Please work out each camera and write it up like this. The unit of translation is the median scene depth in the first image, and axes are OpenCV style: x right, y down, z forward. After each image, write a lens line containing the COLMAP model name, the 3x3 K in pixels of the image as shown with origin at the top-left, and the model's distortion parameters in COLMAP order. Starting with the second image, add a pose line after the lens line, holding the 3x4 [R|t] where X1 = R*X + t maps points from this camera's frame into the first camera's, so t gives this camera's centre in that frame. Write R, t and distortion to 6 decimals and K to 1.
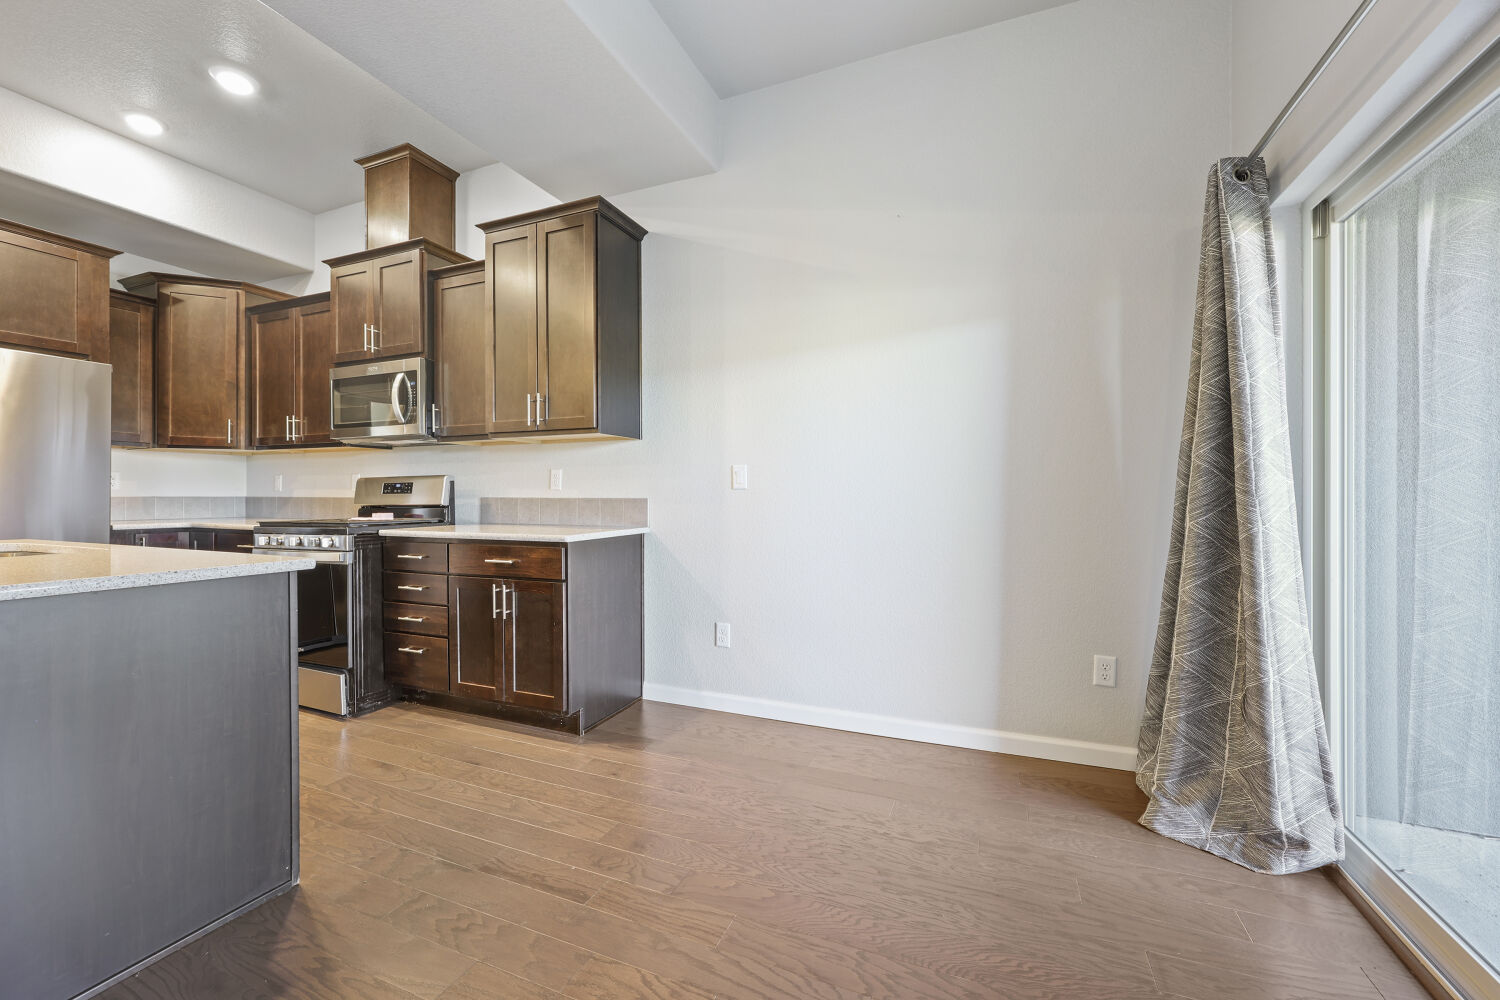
lens RADIAL K [[603.3, 0, 739.6], [0, 603.3, 495.0], [0, 0, 1]] dist [-0.002336, 0.001325]
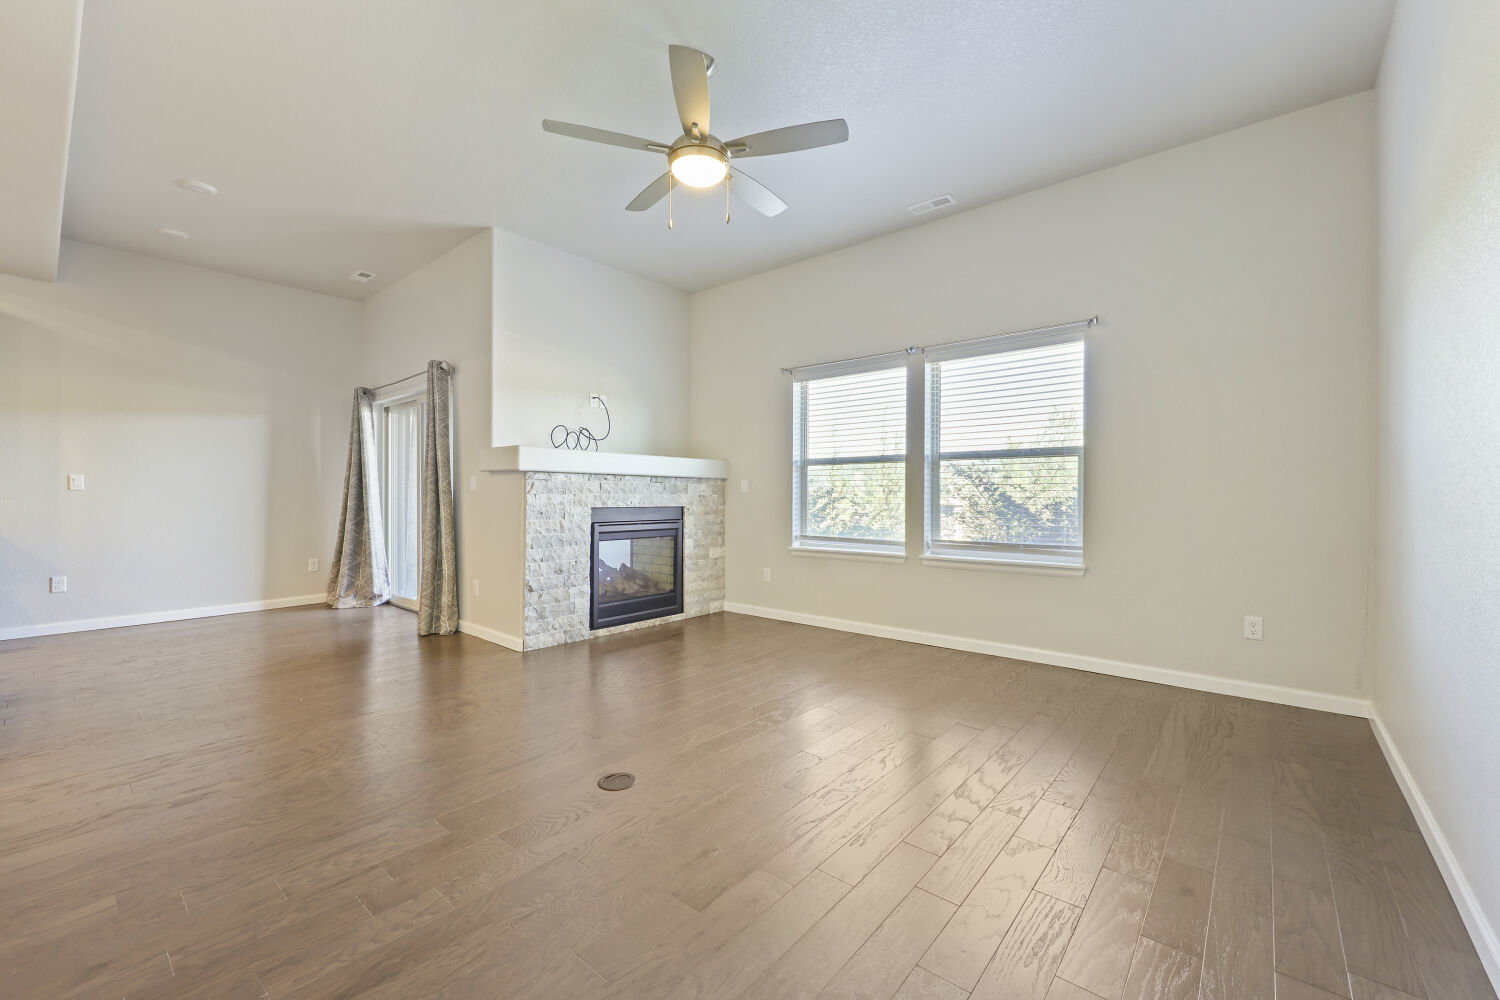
lens RADIAL K [[603.3, 0, 750.9], [0, 603.3, 497.5], [0, 0, 1]] dist [-0.002336, 0.001325]
pose [[0.288476, -0.001675, 0.957486, -1.075747], [-0.002296, 0.999994, 0.002442, 0.001697], [-0.957484, -0.002903, 0.288471, -1.236808]]
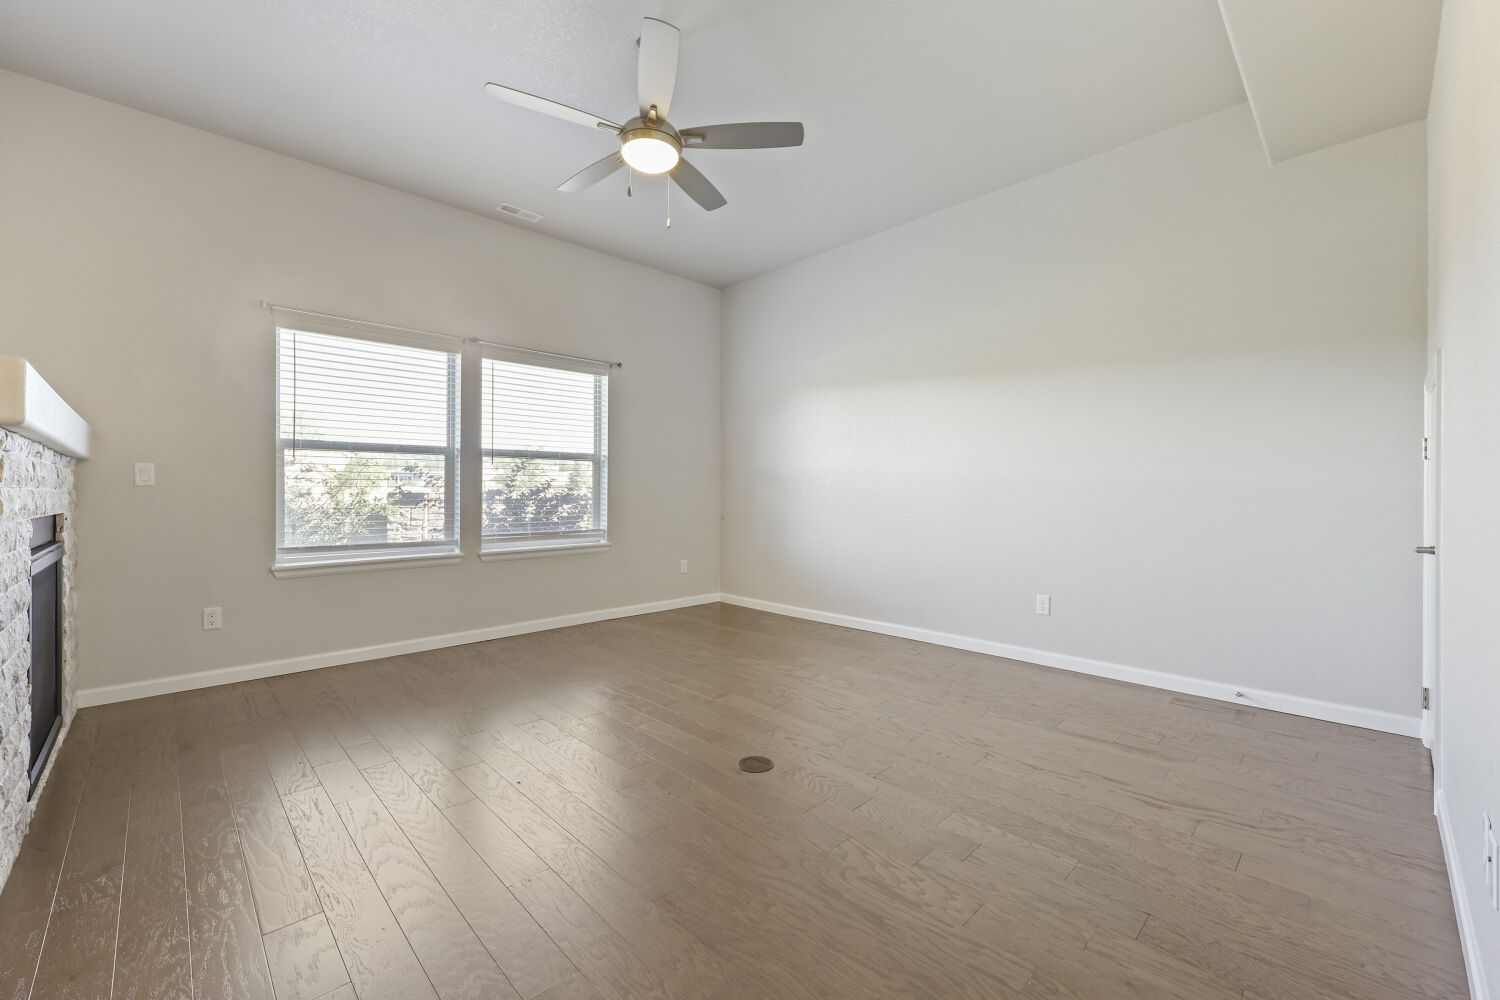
lens RADIAL K [[603.3, 0, 740.6], [0, 603.3, 497.5], [0, 0, 1]] dist [-0.002336, 0.001325]
pose [[-0.919121, -0.002746, 0.393967, -0.666771], [0.000054, 0.999975, 0.007096, 0.004349], [-0.393976, 0.006544, -0.919097, -0.050266]]
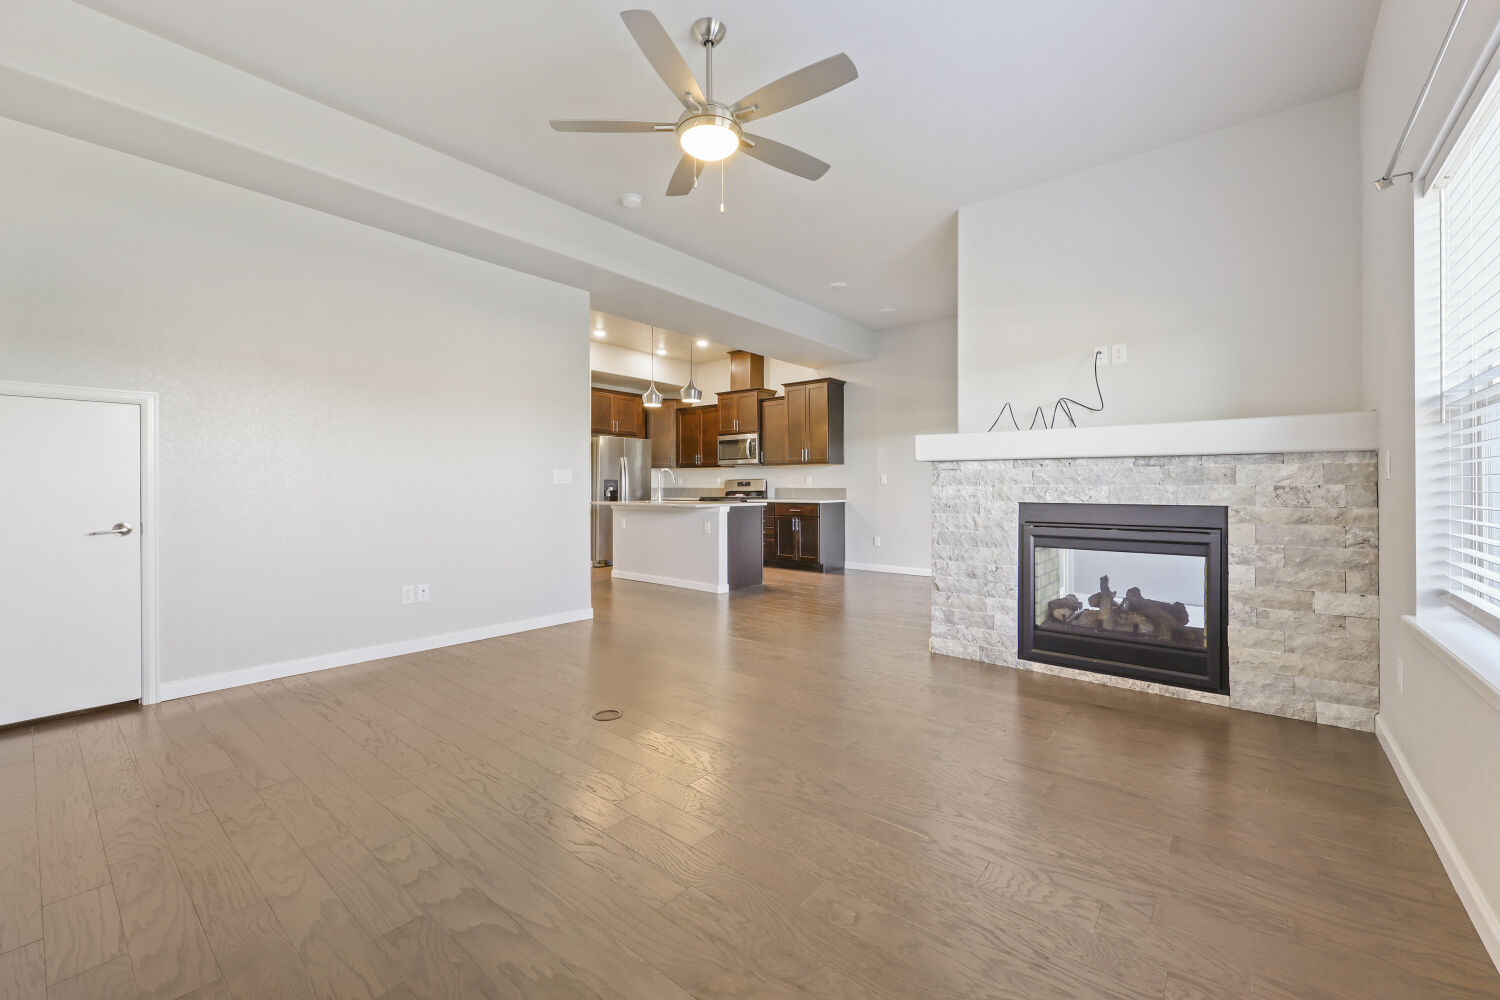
lens RADIAL K [[603.3, 0, 742.5], [0, 603.3, 485.0], [0, 0, 1]] dist [-0.002336, 0.001325]
pose [[0.960290, -0.001851, -0.278997, 0.151668], [0.001103, 0.999995, -0.002838, -0.000056], [0.279001, 0.002418, 0.960288, -1.748522]]
